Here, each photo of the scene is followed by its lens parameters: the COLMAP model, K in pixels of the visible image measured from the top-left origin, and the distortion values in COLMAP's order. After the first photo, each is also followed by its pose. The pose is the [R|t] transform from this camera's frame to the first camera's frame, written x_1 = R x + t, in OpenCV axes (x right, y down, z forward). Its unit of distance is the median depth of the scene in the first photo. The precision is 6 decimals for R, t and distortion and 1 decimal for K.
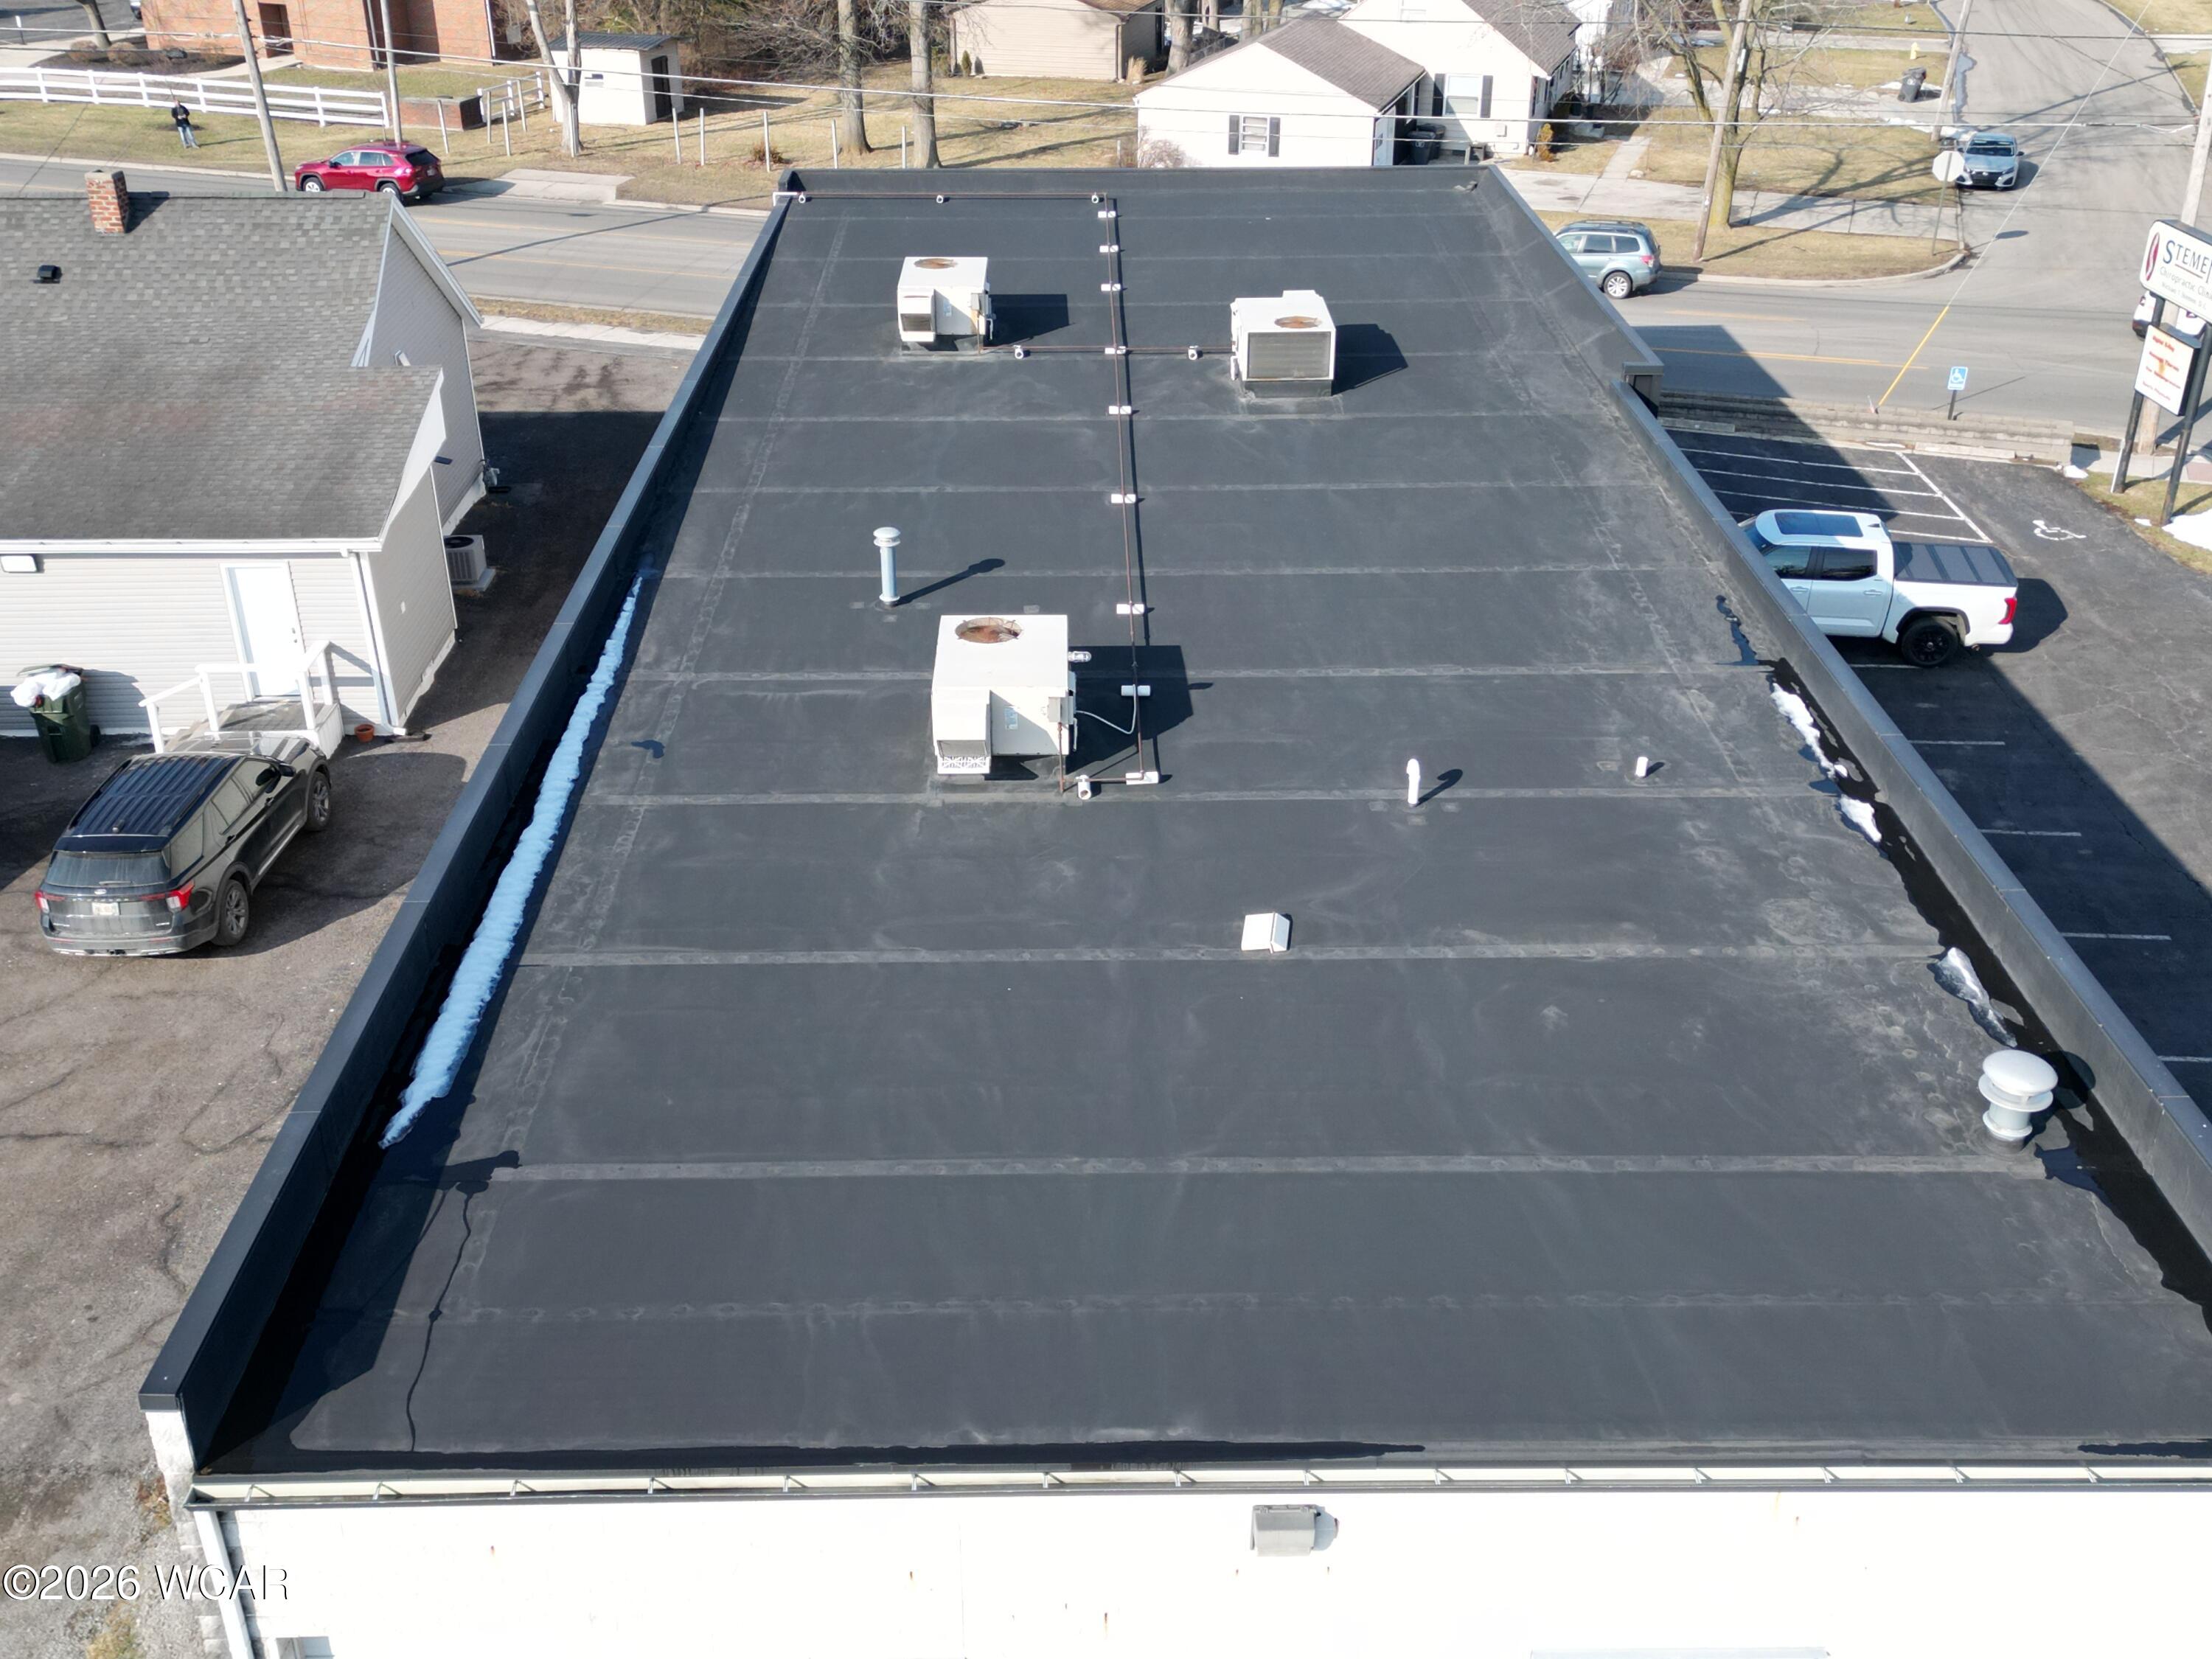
lens RADIAL K [[2180.7, 0, 1106.0], [0, 2180.7, 829.5], [0, 0, 1]] dist [0.098678, -0.122182]
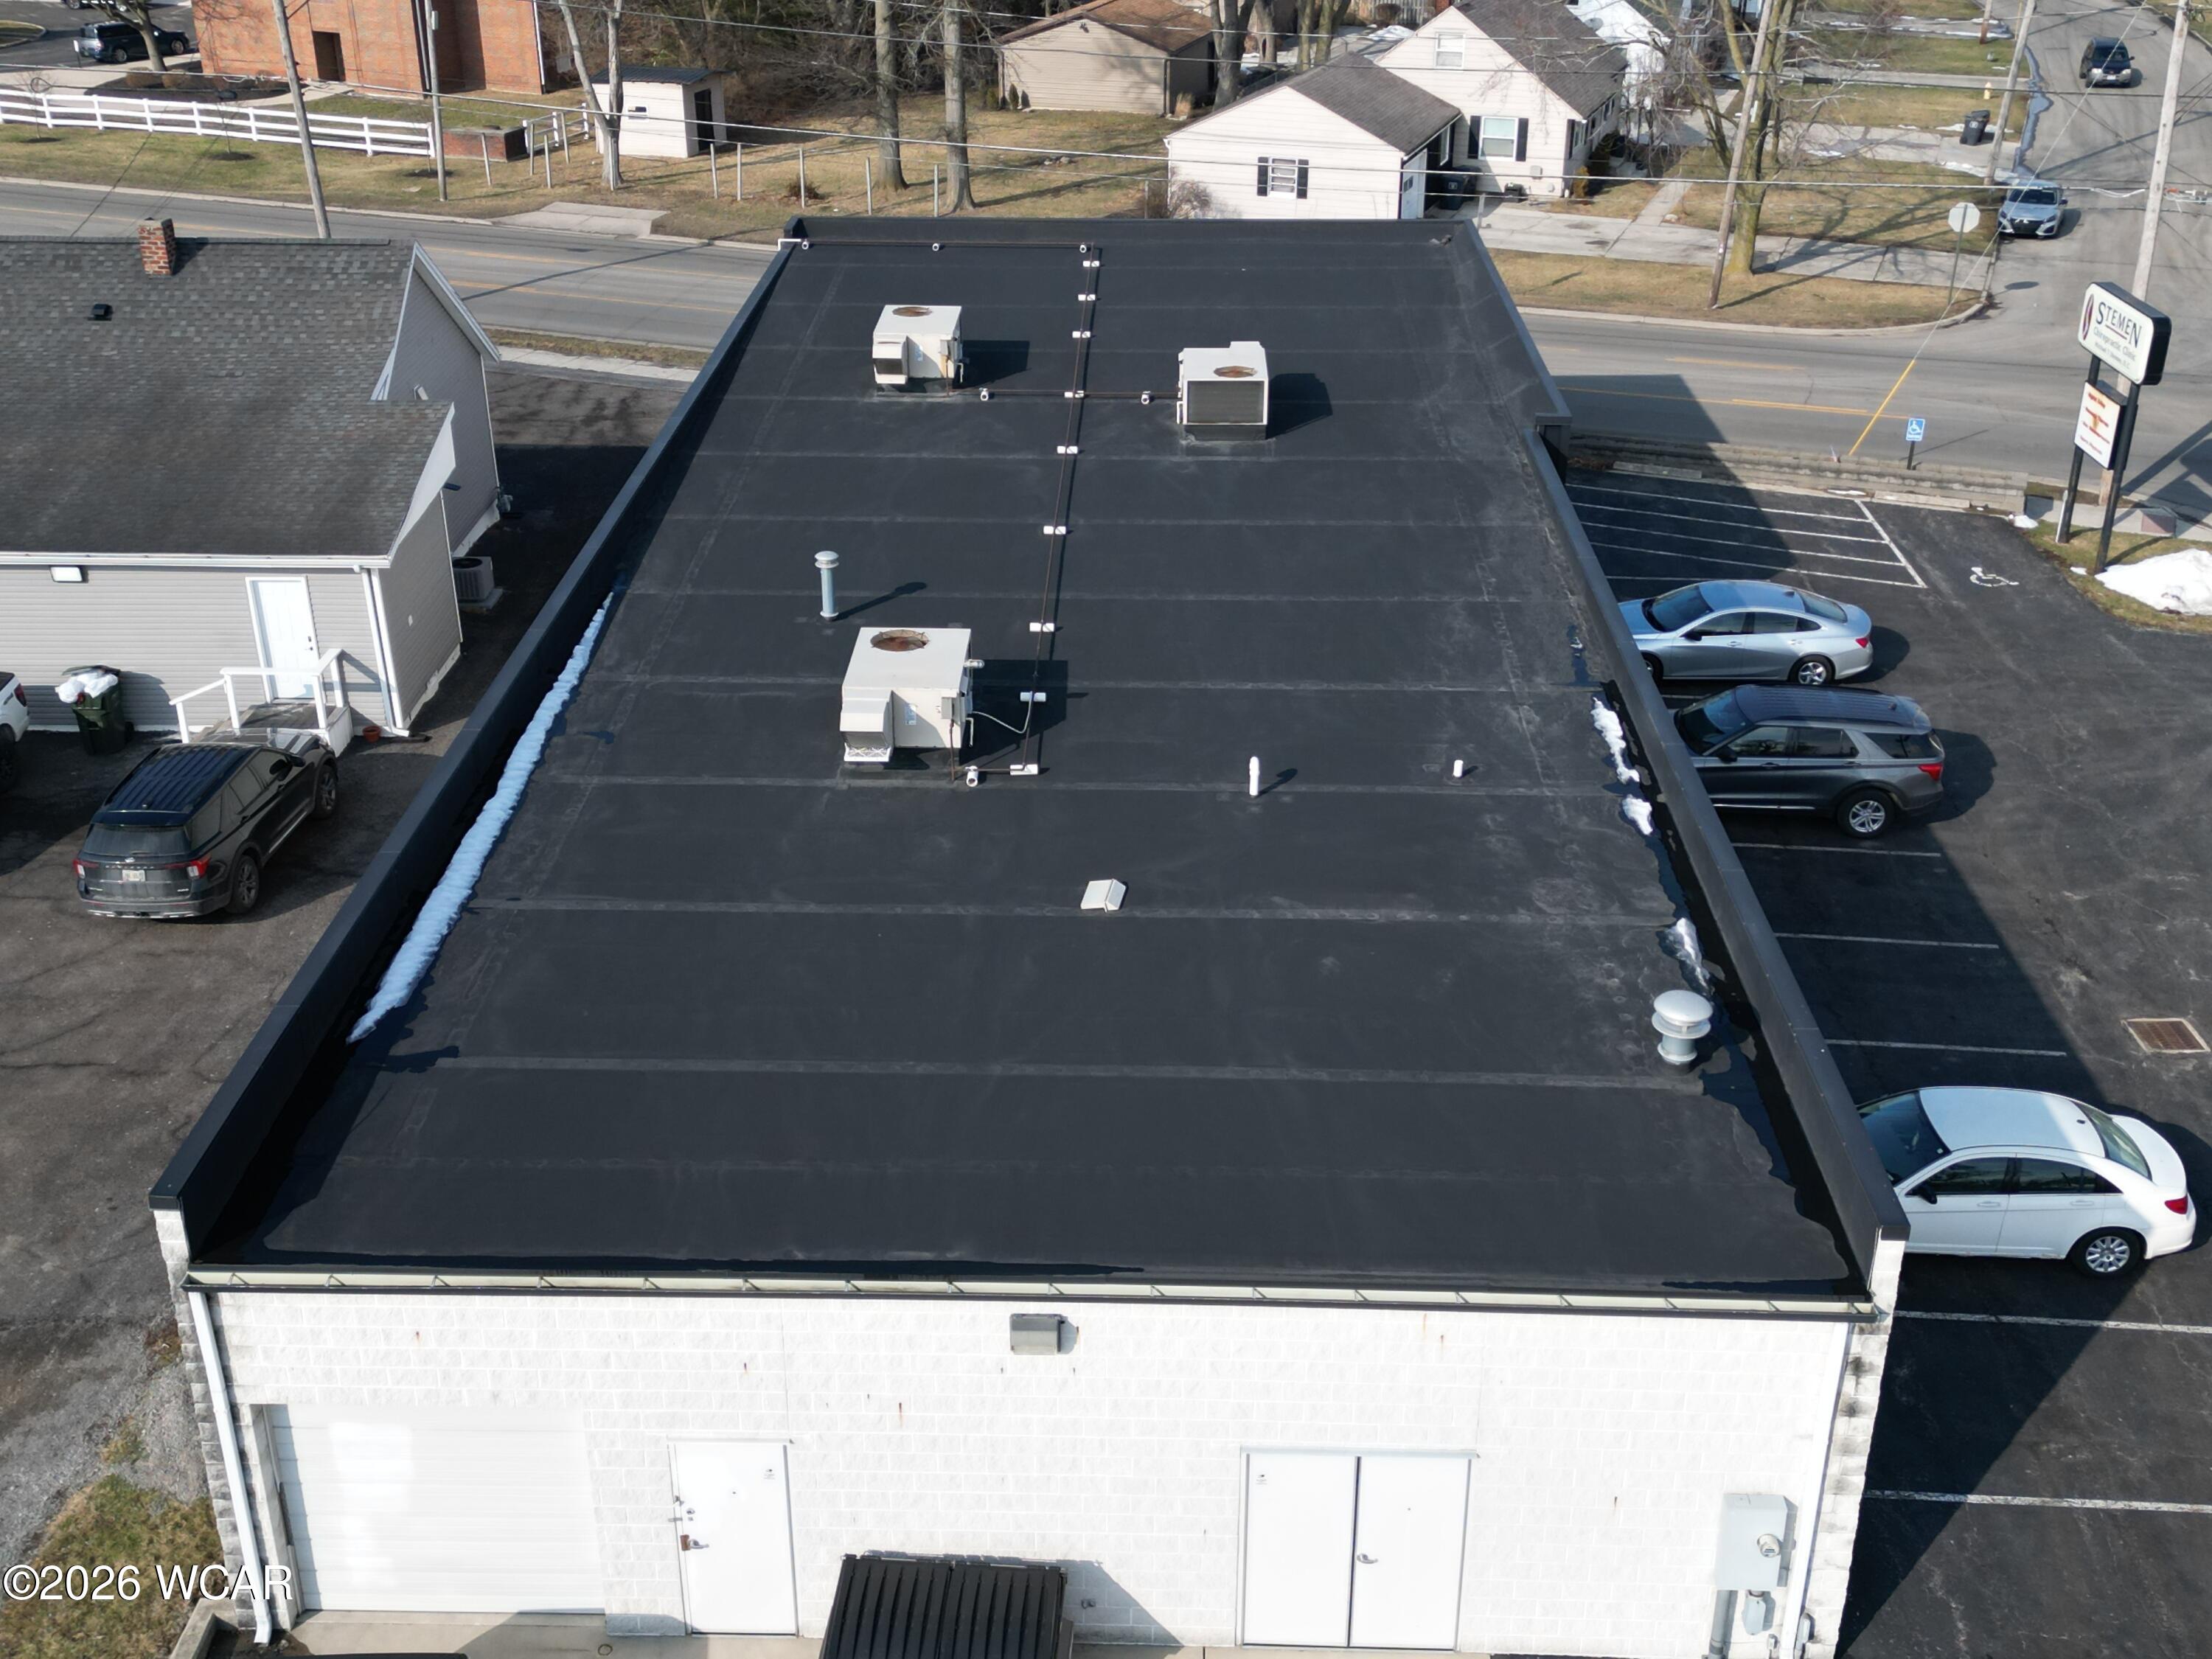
lens RADIAL K [[2339.0, 0, 1106.0], [0, 2339.0, 829.5], [0, 0, 1]] dist [0.139784, -0.271811]
pose [[0.999120, 0.020013, -0.036866, 0.086461], [-0.020984, 0.999438, -0.026145, 0.032088], [0.036322, 0.026896, 0.998978, -0.190452]]
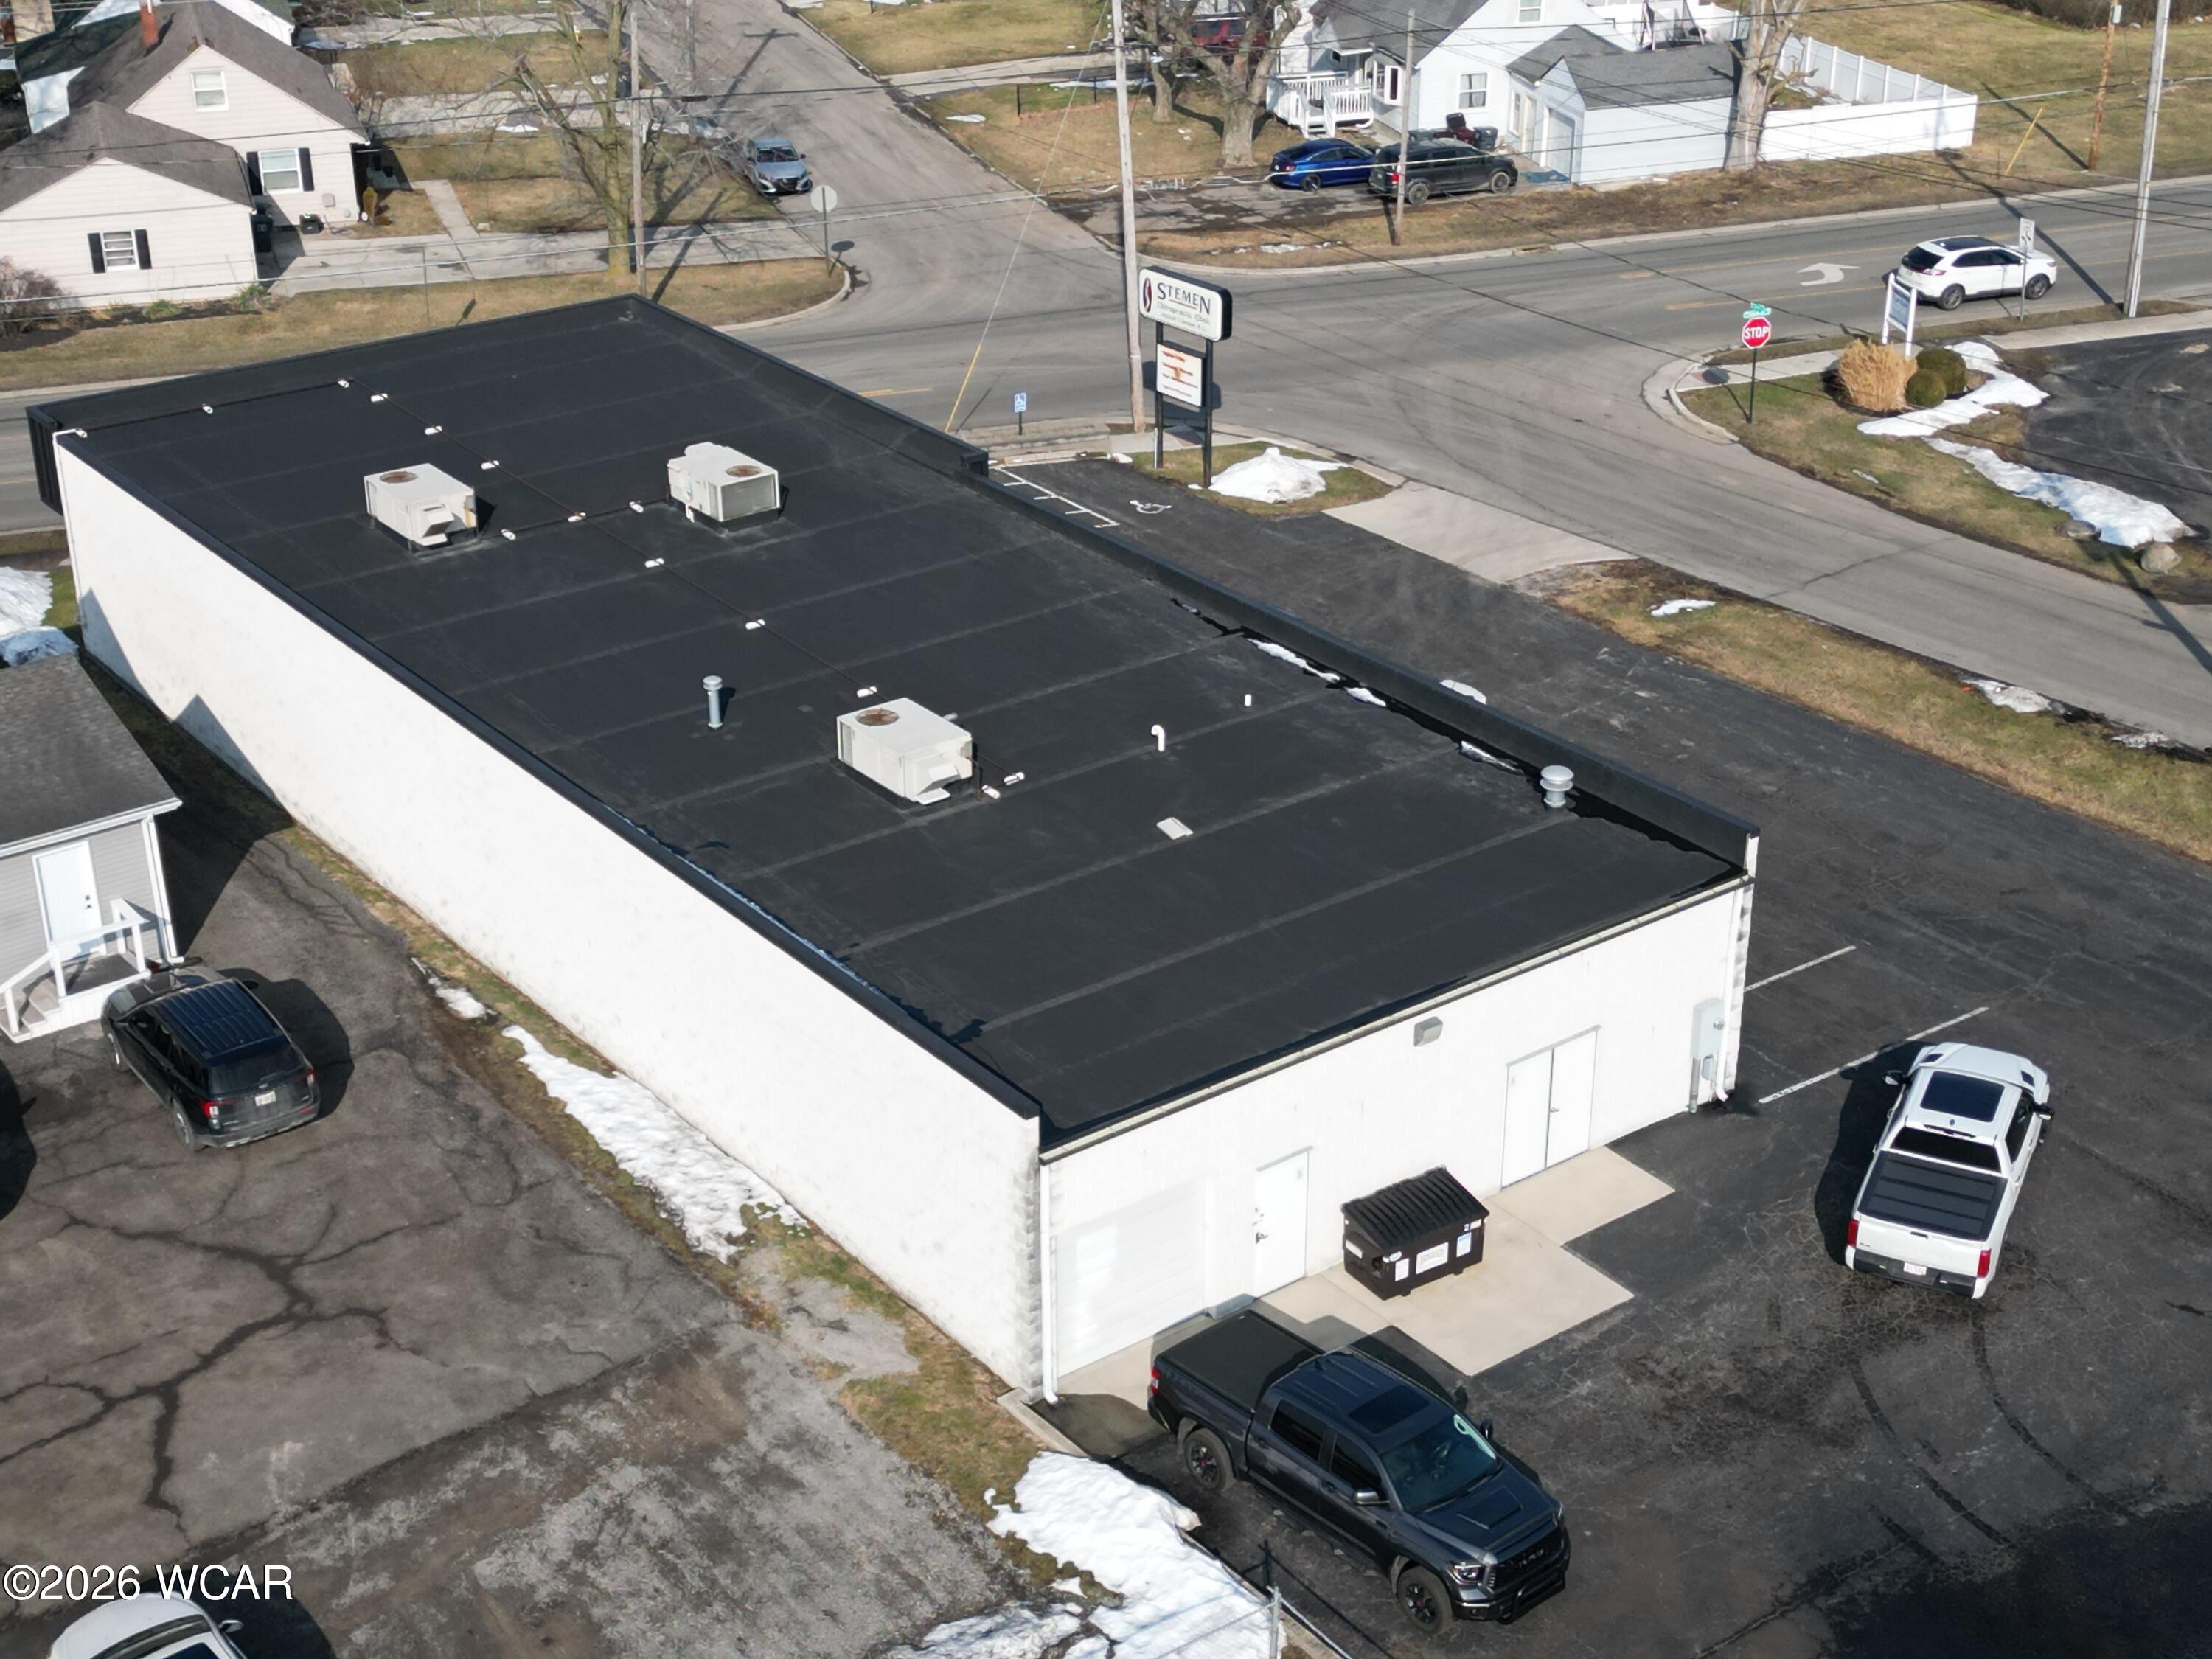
lens RADIAL K [[3004.7, 0, 1106.0], [0, 3004.7, 829.5], [0, 0, 1]] dist [0.168562, -0.497704]
pose [[0.807234, -0.258649, 0.530541, -0.910203], [0.278627, 0.959401, 0.043787, -0.053361], [-0.520327, 0.112477, 0.846528, -0.748729]]
